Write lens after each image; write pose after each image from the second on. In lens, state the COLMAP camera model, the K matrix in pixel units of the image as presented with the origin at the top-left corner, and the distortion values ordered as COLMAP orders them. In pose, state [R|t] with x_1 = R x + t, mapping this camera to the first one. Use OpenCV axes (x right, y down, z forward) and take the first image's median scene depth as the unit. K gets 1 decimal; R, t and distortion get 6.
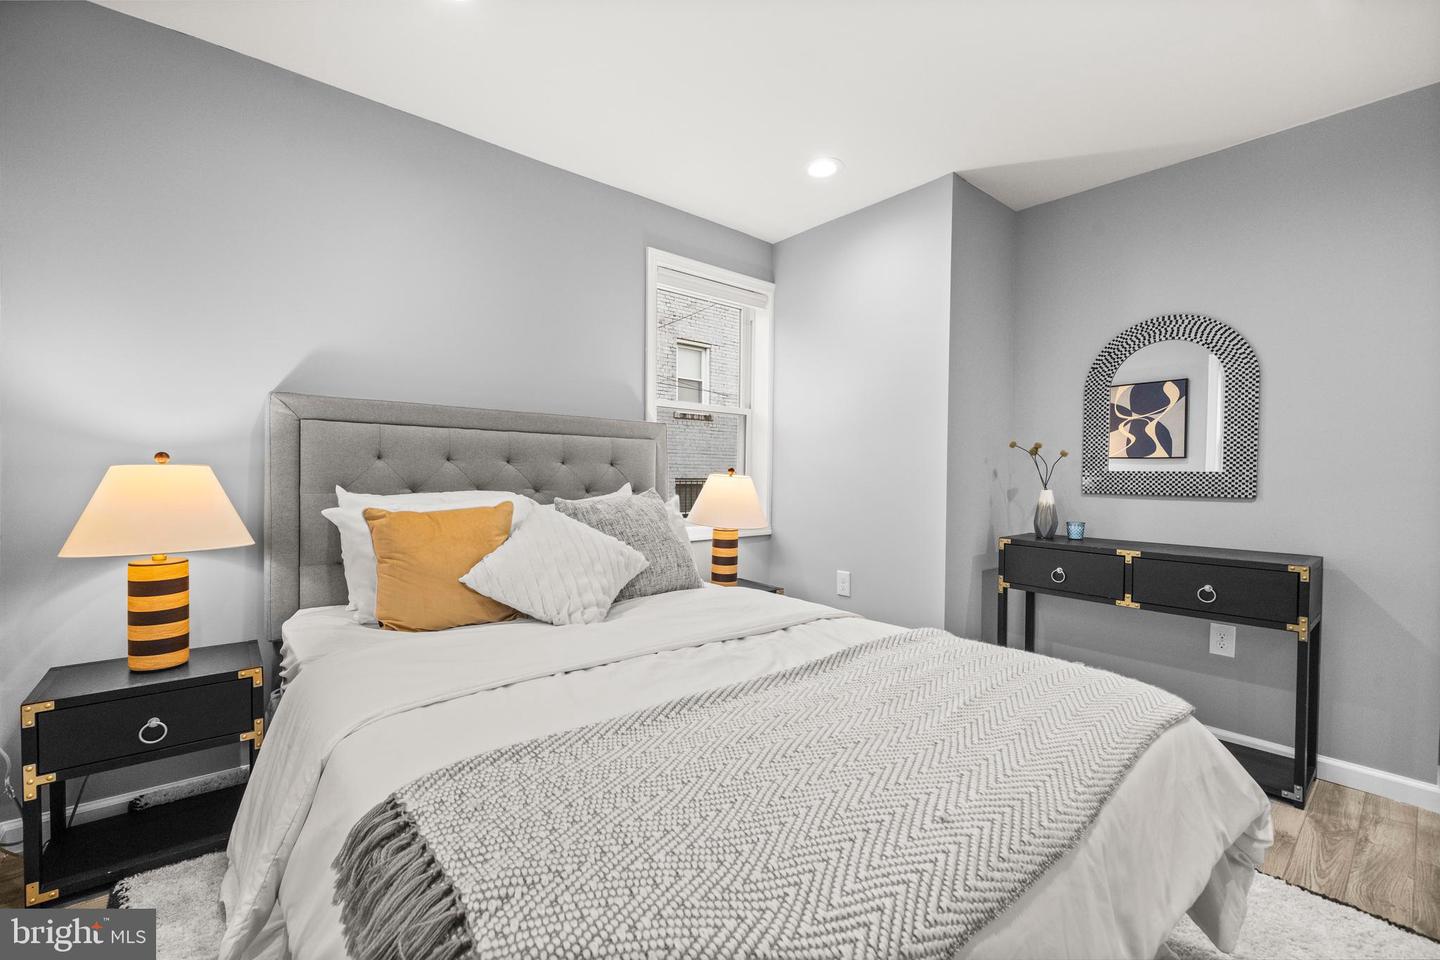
lens RADIAL K [[619.7, 0, 718.2], [0, 619.7, 484.3], [0, 0, 1]] dist [-0.002761, 0.000990]
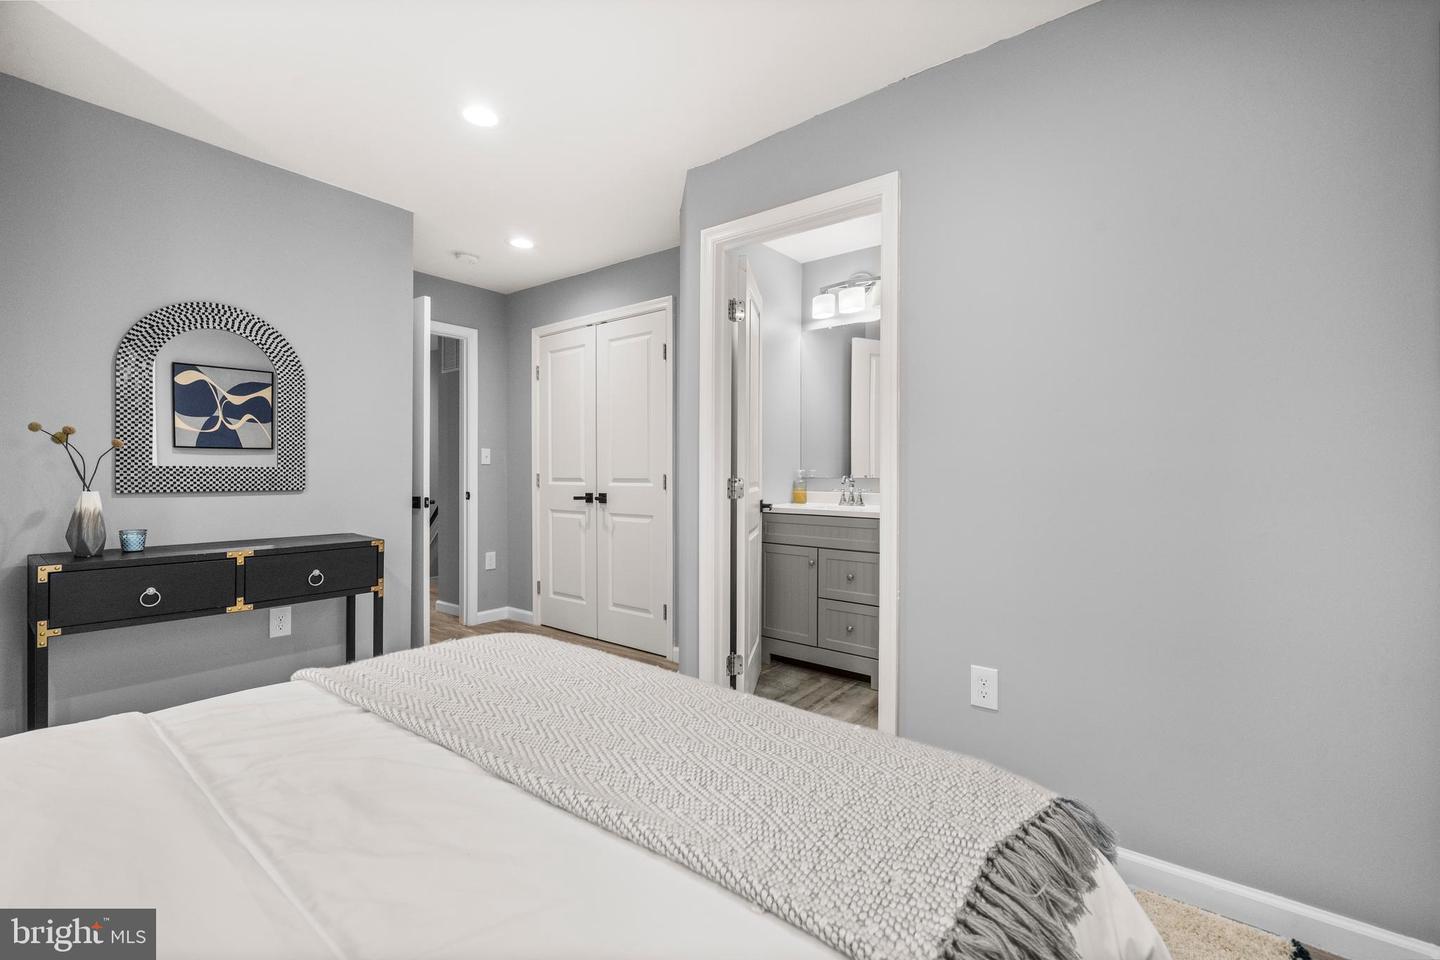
lens RADIAL K [[619.7, 0, 715.5], [0, 619.7, 473.7], [0, 0, 1]] dist [-0.002761, 0.000990]
pose [[-0.220118, -0.019227, 0.975284, -0.399812], [0.005862, 0.999762, 0.021032, -0.025866], [-0.975456, 0.010347, -0.219953, 0.482580]]
